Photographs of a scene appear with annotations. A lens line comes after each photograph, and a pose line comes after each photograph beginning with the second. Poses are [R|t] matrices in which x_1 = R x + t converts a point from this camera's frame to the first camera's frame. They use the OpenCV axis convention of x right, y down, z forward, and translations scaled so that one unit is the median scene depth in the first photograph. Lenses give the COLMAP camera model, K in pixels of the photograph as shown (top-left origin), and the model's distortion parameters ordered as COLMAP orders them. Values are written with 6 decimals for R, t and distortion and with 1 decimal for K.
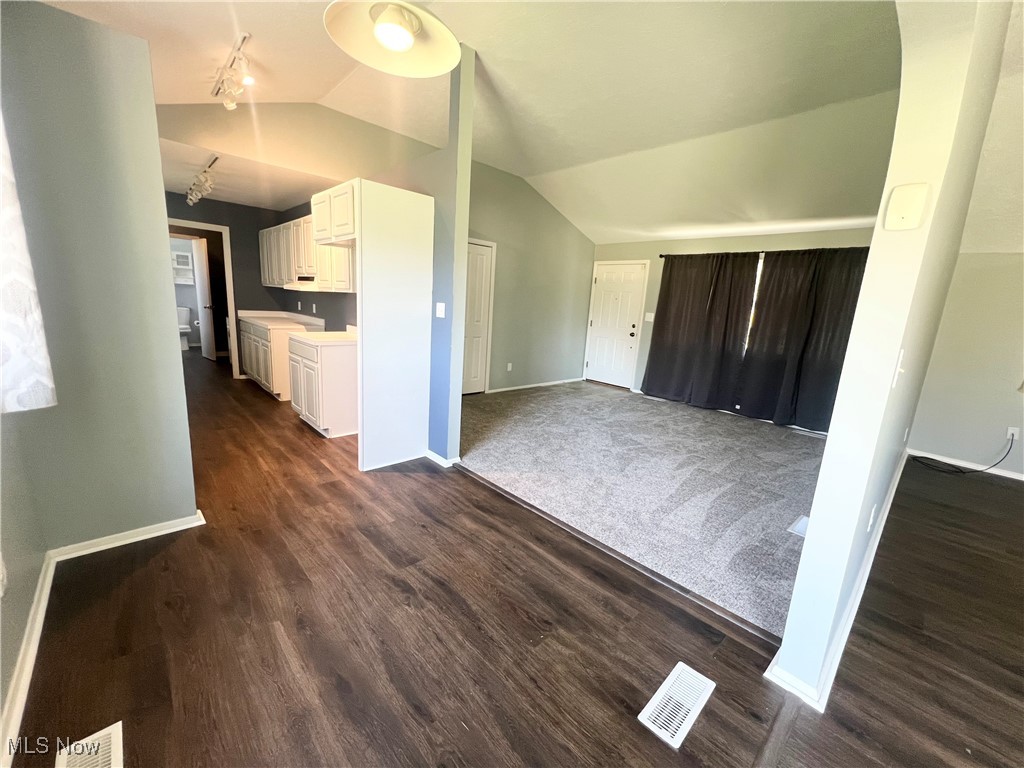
lens RADIAL K [[409.2, 0, 513.0], [0, 409.2, 383.4], [0, 0, 1]] dist [-0.001371, 0.000119]
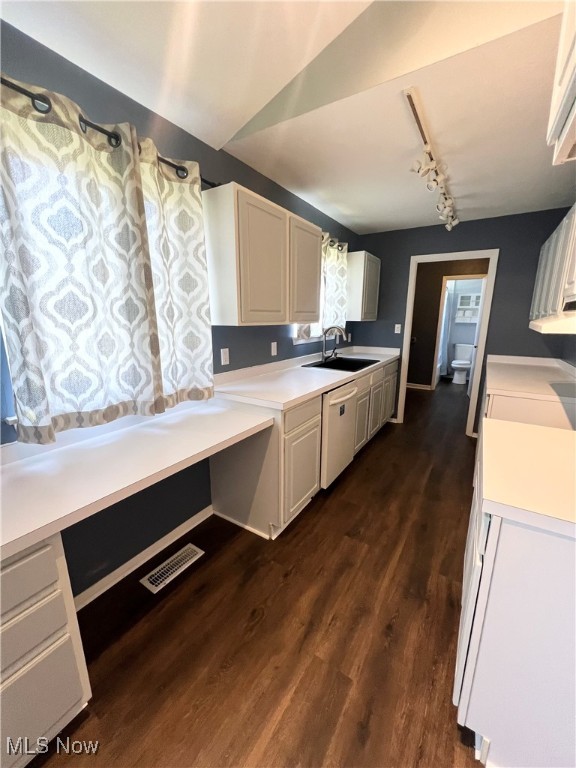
lens RADIAL K [[306.9, 0, 288.4], [0, 306.9, 383.5], [0, 0, 1]] dist [-0.001371, 0.000119]
pose [[0.246967, 0.147698, -0.957702, -0.194203], [-0.181885, 0.977816, 0.103897, -0.118319], [0.951801, 0.148532, 0.268352, 0.492517]]
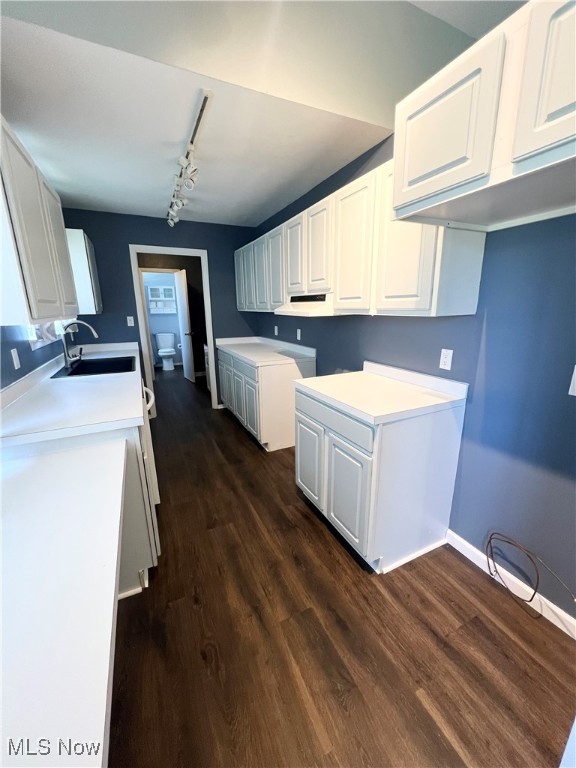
lens RADIAL K [[306.9, 0, 287.9], [0, 306.9, 383.0], [0, 0, 1]] dist [-0.001371, 0.000119]
pose [[0.949568, 0.003296, -0.313542, -0.294627], [0.008076, 0.999356, 0.034963, -0.101438], [0.313456, -0.035732, 0.948930, 0.377732]]
